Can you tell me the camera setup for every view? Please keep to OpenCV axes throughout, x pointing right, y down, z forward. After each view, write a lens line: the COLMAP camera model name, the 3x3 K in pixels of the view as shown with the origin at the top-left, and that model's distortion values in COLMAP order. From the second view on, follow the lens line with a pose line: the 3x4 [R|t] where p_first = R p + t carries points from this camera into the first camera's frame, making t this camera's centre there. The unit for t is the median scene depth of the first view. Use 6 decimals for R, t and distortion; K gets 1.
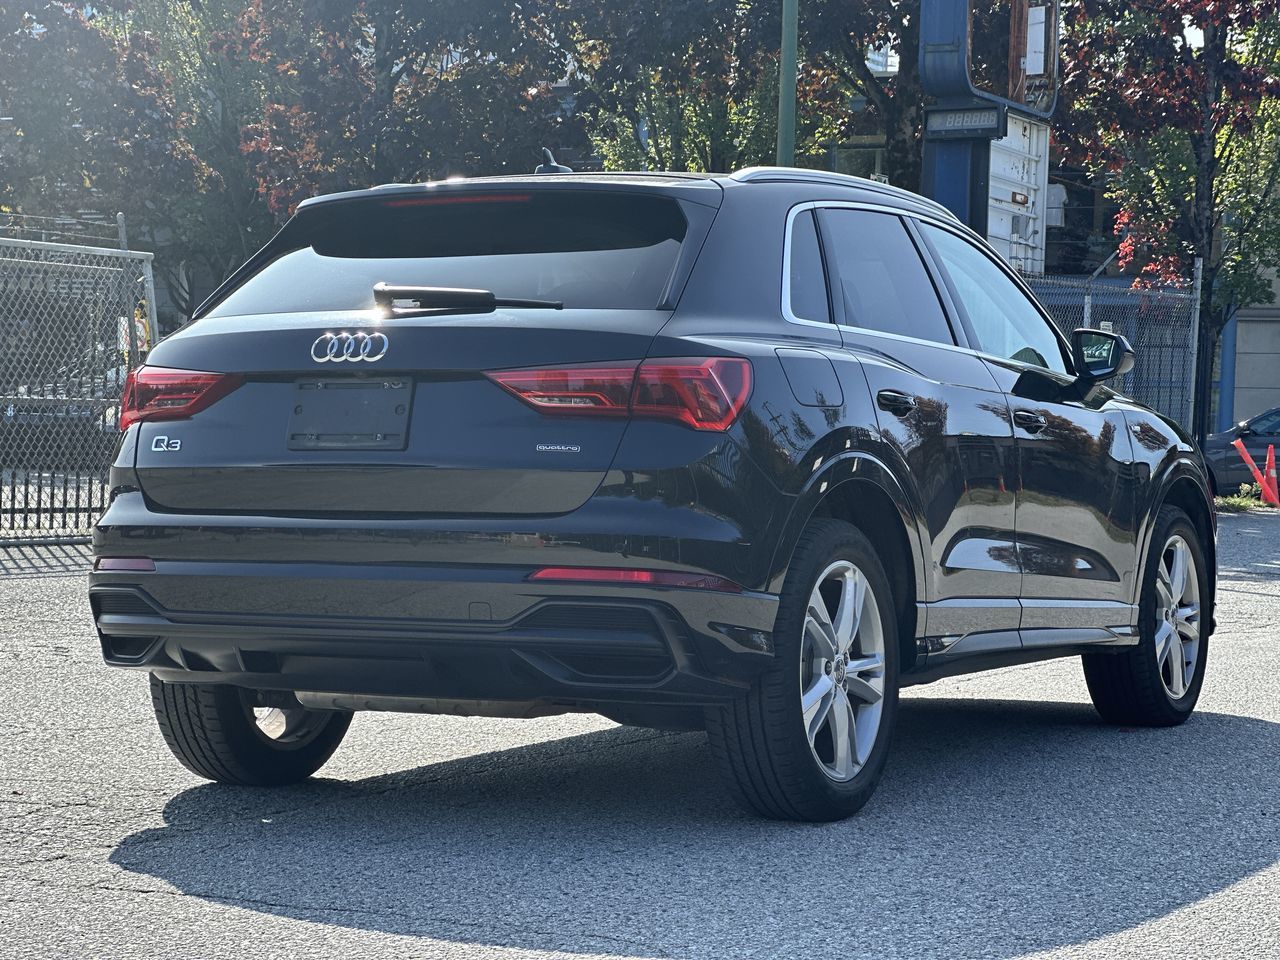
lens RADIAL K [[2794.1, 0, 640.0], [0, 2794.1, 480.0], [0, 0, 1]] dist [0.068799, 1.281200]
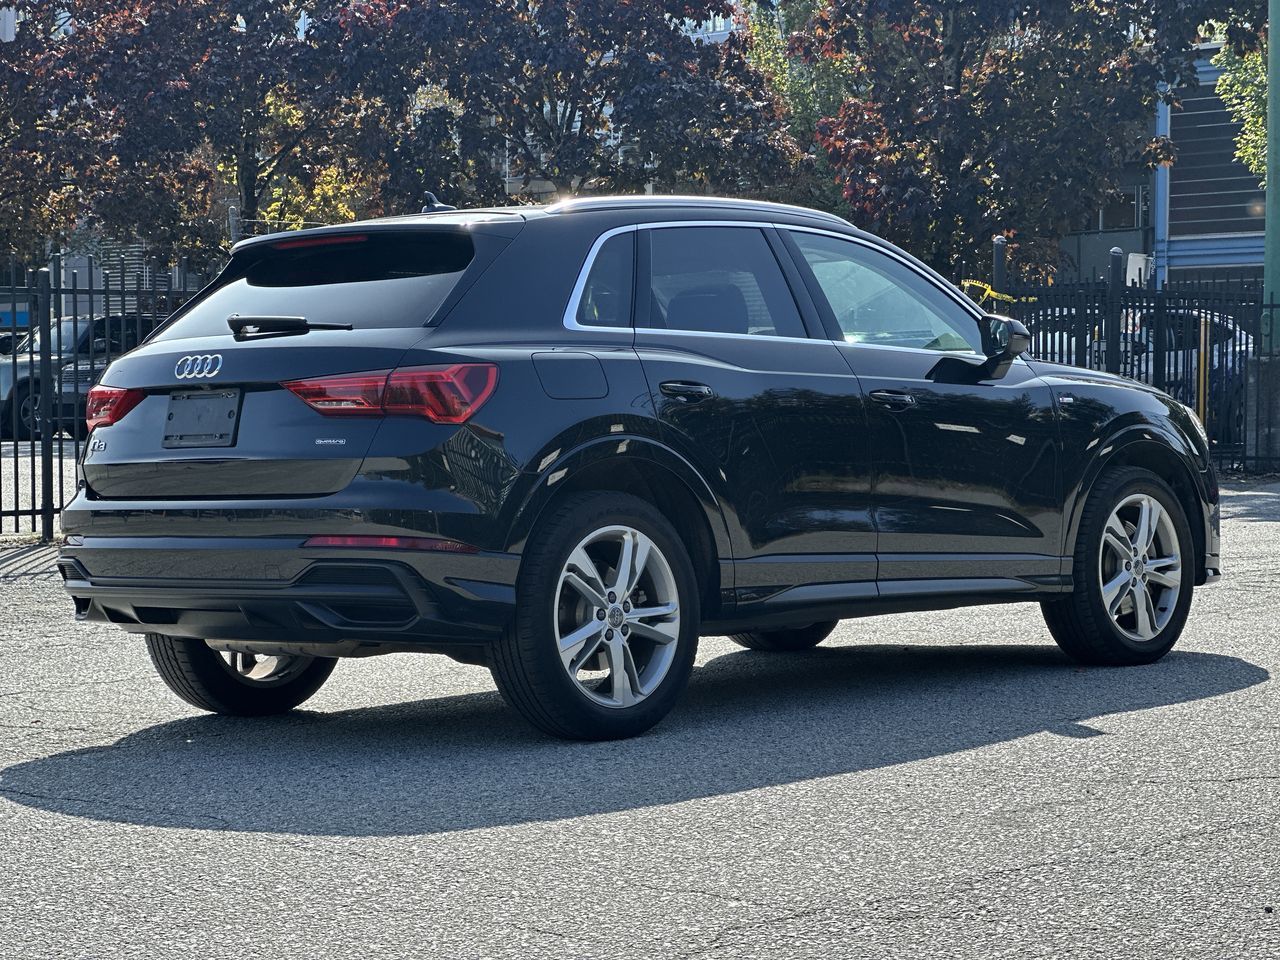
lens RADIAL K [[2794.1, 0, 640.0], [0, 2794.1, 480.0], [0, 0, 1]] dist [0.068799, 1.281200]
pose [[0.962859, -0.027011, -0.268651, 0.406920], [0.030067, 0.999521, 0.007267, 0.000795], [0.268326, -0.015075, 0.963210, -0.160976]]
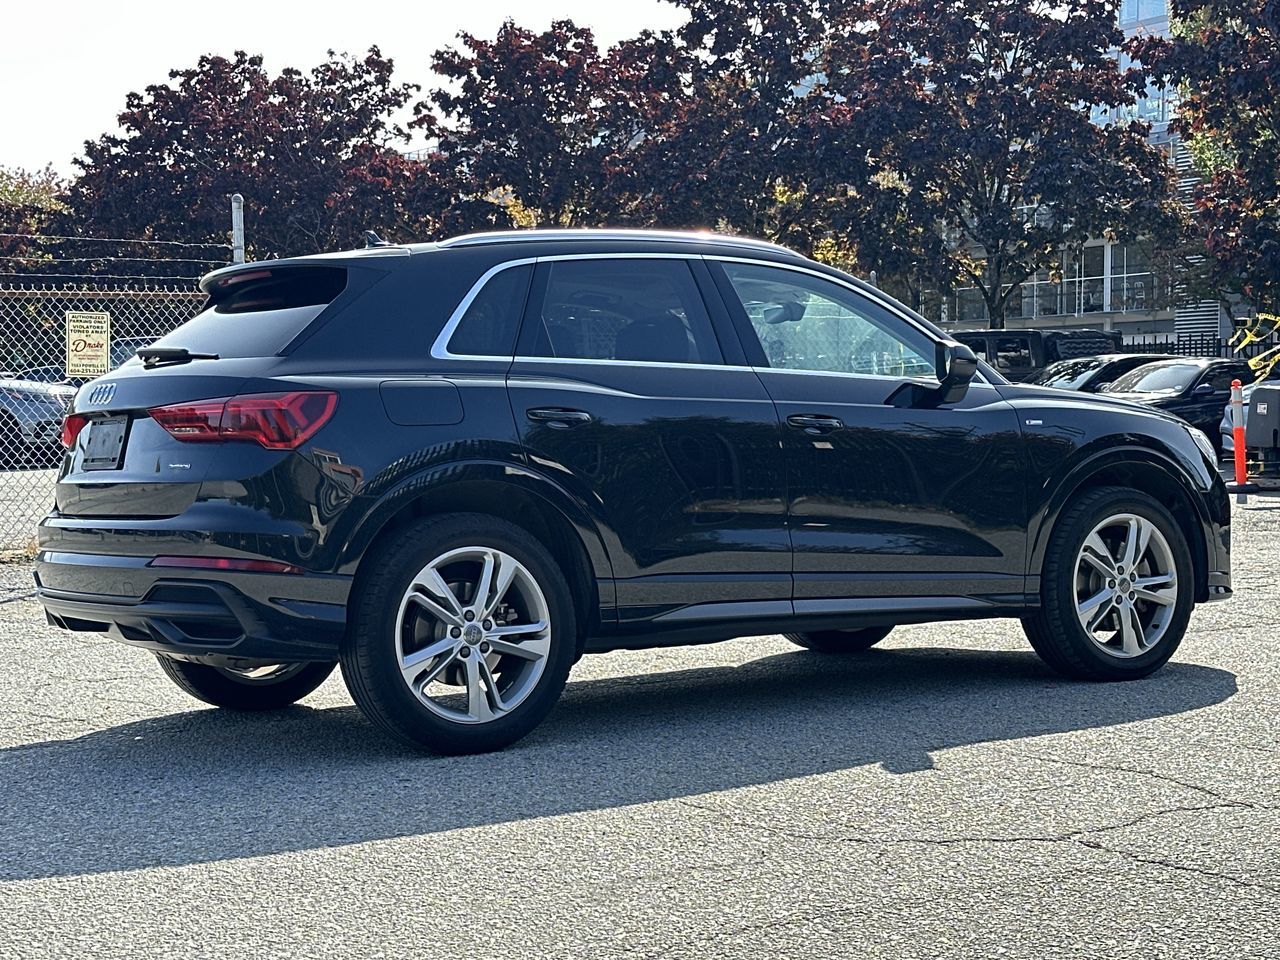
lens RADIAL K [[2079.6, 0, 640.0], [0, 2079.6, 480.0], [0, 0, 1]] dist [0.185977, -0.049468]
pose [[0.871615, -0.022000, -0.489697, 0.594354], [0.026609, 0.999643, 0.002453, -0.001287], [0.489468, -0.015168, 0.871889, 0.222496]]
